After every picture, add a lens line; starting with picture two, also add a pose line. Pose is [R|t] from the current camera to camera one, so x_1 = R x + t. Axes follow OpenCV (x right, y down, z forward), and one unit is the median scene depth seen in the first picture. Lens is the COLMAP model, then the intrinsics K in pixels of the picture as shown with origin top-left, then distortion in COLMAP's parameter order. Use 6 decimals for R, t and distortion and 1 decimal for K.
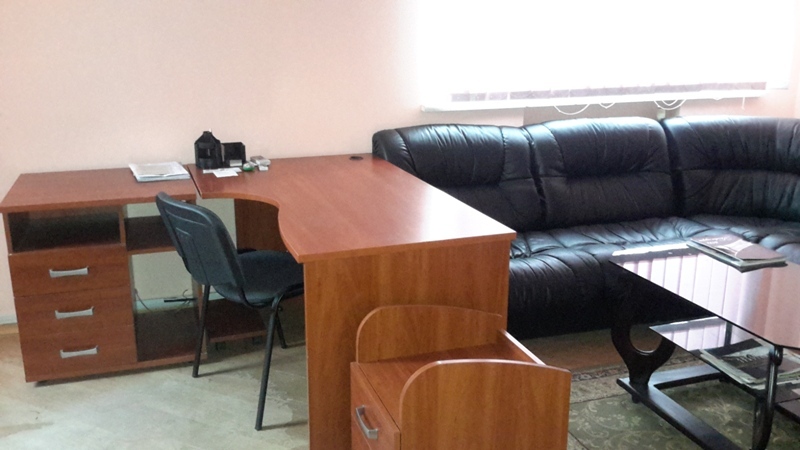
lens RADIAL K [[735.5, 0, 400.0], [0, 735.5, 225.0], [0, 0, 1]] dist [0.157071, -0.443484]
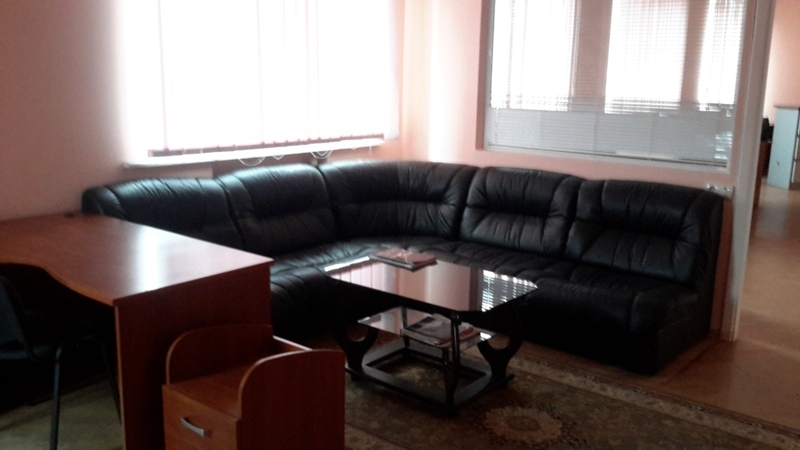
lens RADIAL K [[735.5, 0, 400.0], [0, 735.5, 225.0], [0, 0, 1]] dist [0.157071, -0.443484]
pose [[0.846728, -0.088808, 0.524562, -0.210590], [0.119339, 0.992549, -0.024595, 0.005078], [-0.518469, 0.083426, 0.851017, -0.135076]]
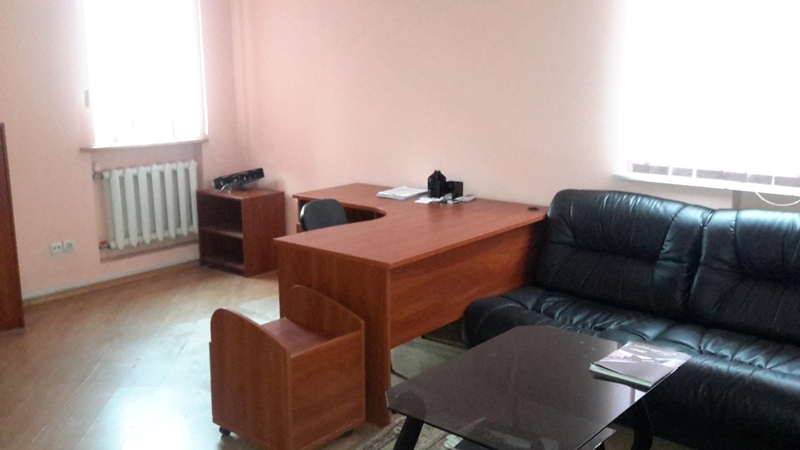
lens RADIAL K [[735.5, 0, 400.0], [0, 735.5, 225.0], [0, 0, 1]] dist [0.157071, -0.443484]
pose [[0.484346, 0.171743, -0.857854, 0.788622], [-0.228178, 0.971404, 0.065646, -0.089032], [0.844597, 0.163948, 0.509684, 0.223140]]
